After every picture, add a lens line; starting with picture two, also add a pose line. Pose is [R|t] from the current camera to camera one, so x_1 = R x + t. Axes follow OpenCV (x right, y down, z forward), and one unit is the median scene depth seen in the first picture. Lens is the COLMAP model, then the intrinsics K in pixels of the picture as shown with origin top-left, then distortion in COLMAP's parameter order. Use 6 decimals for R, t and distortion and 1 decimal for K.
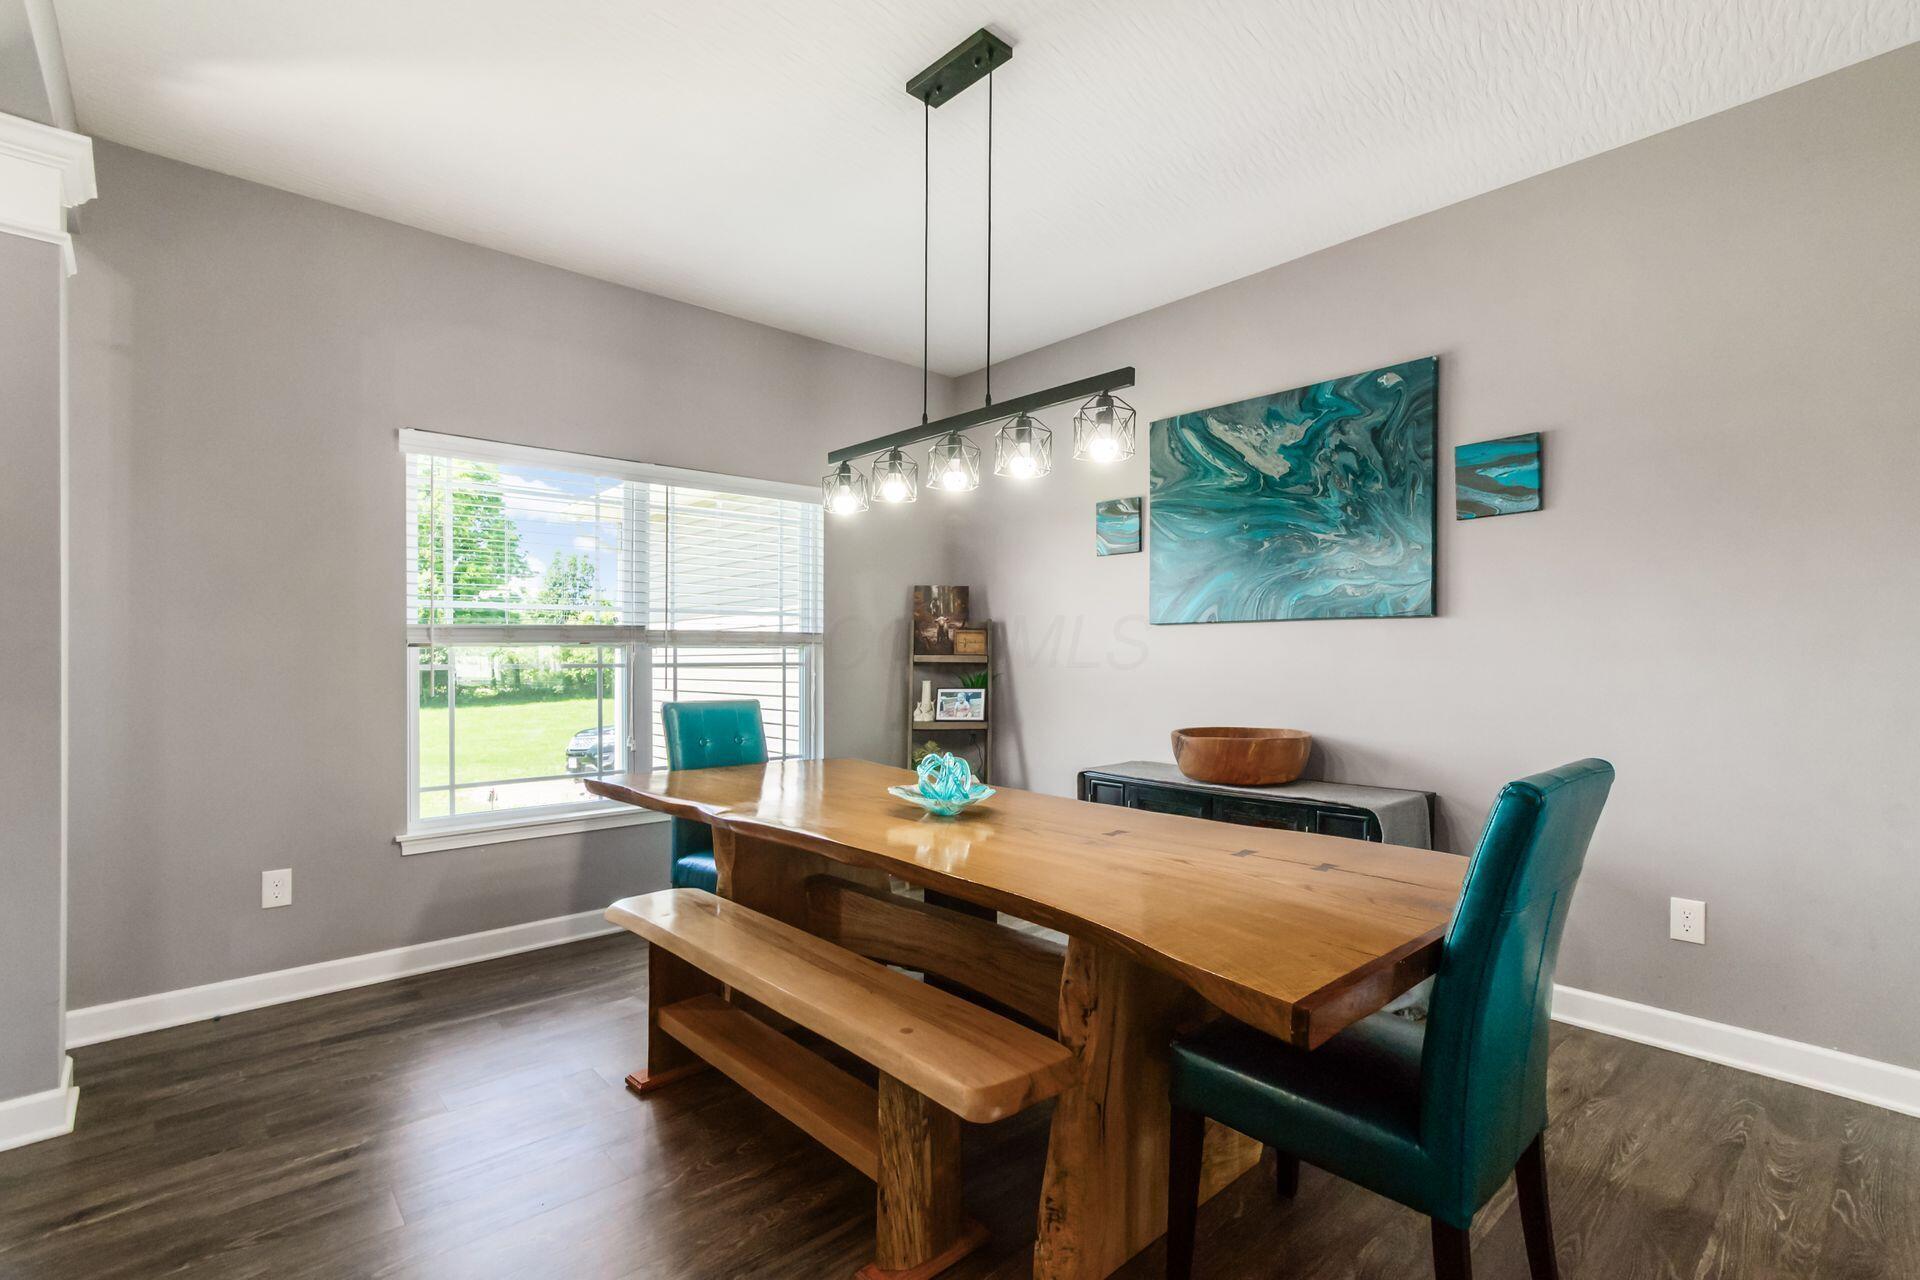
lens RADIAL K [[915.1, 0, 974.3], [0, 915.1, 654.9], [0, 0, 1]] dist [-0.025609, 0.000848]
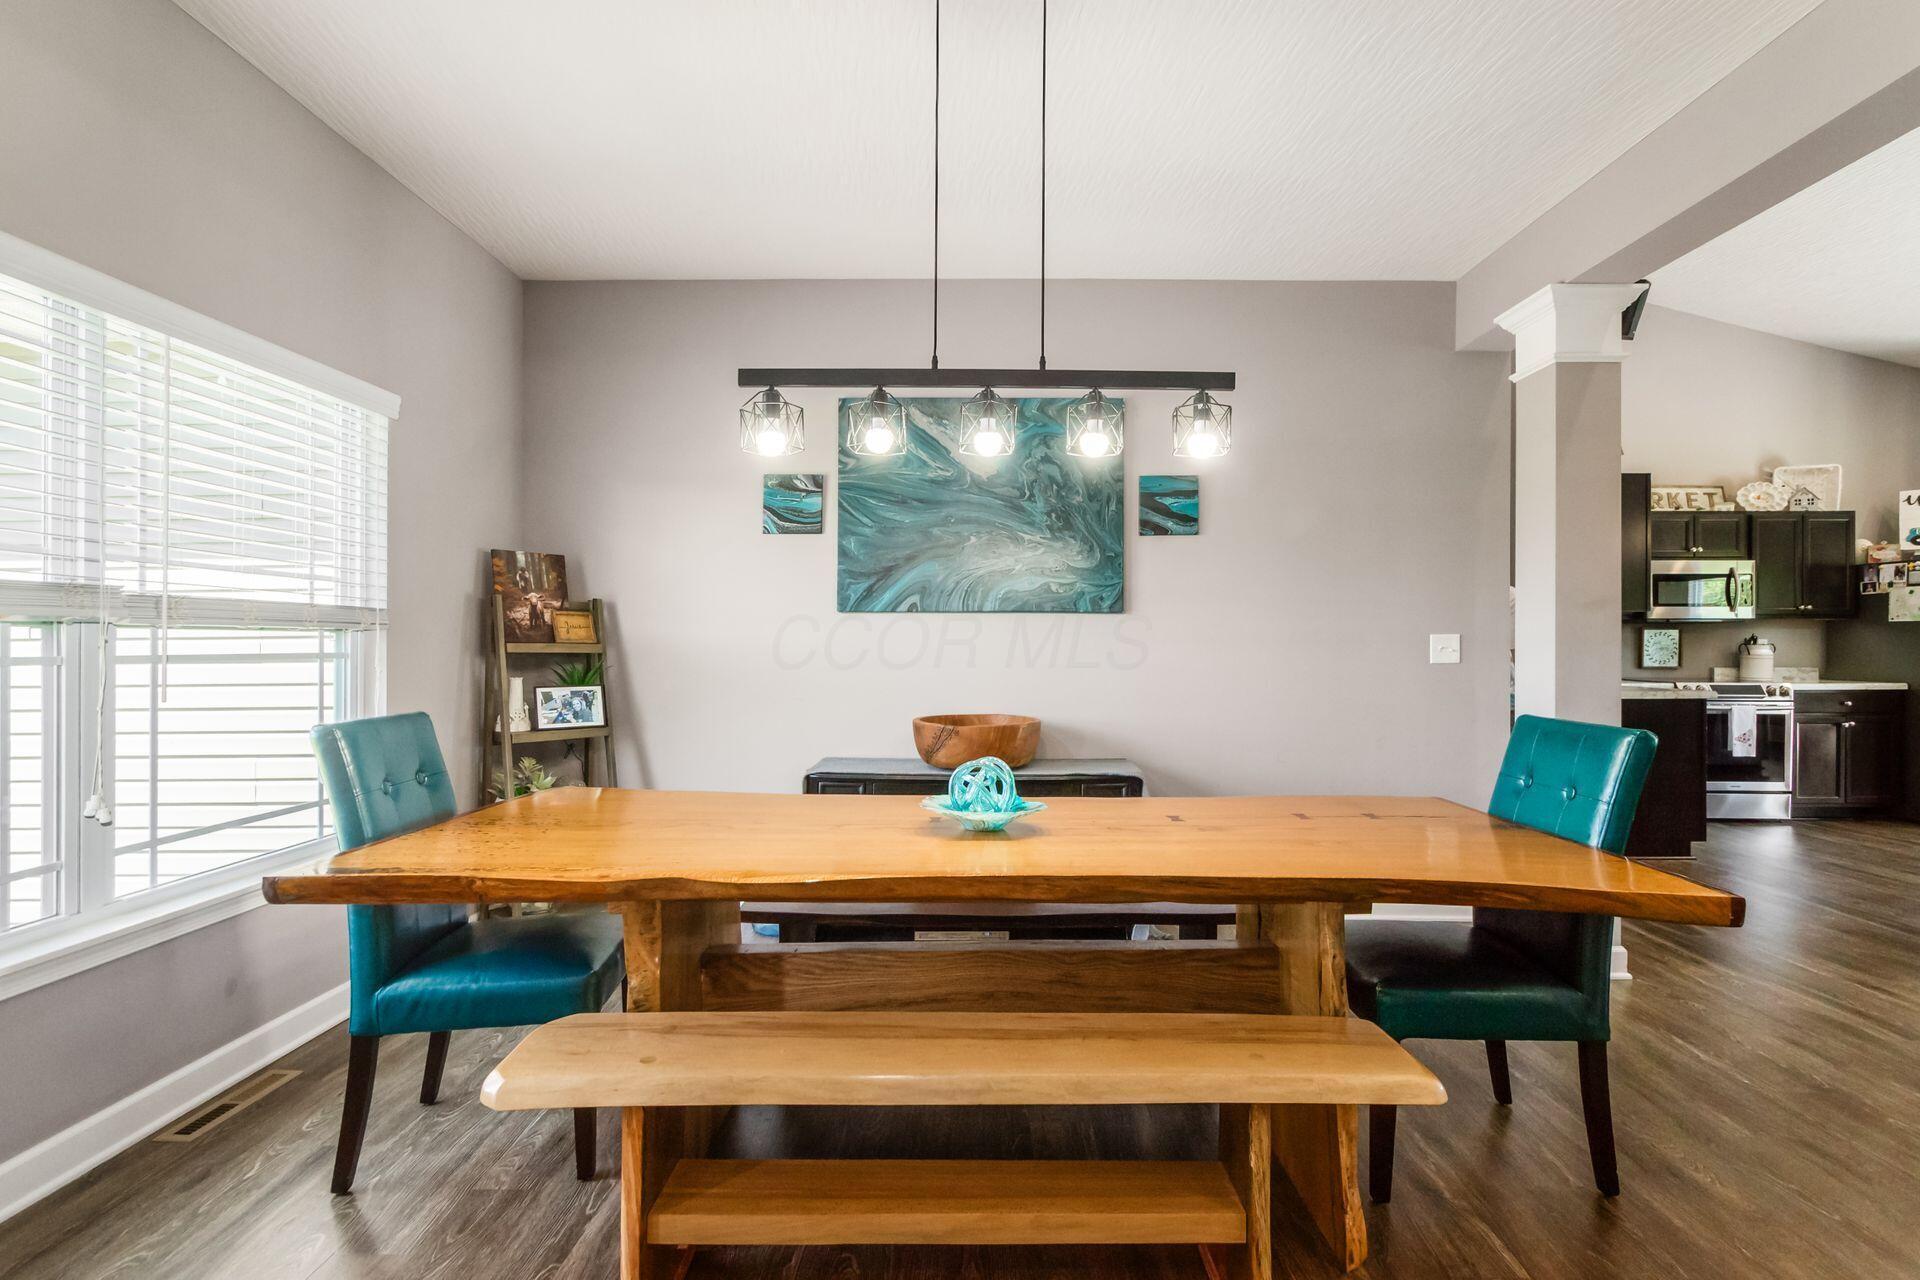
lens RADIAL K [[915.1, 0, 968.8], [0, 915.1, 634.4], [0, 0, 1]] dist [-0.025609, 0.000848]
pose [[0.666075, 0.010439, 0.745812, -0.433834], [-0.002390, 0.999927, -0.011861, 0.001150], [-0.745881, 0.006118, 0.666051, 0.277441]]
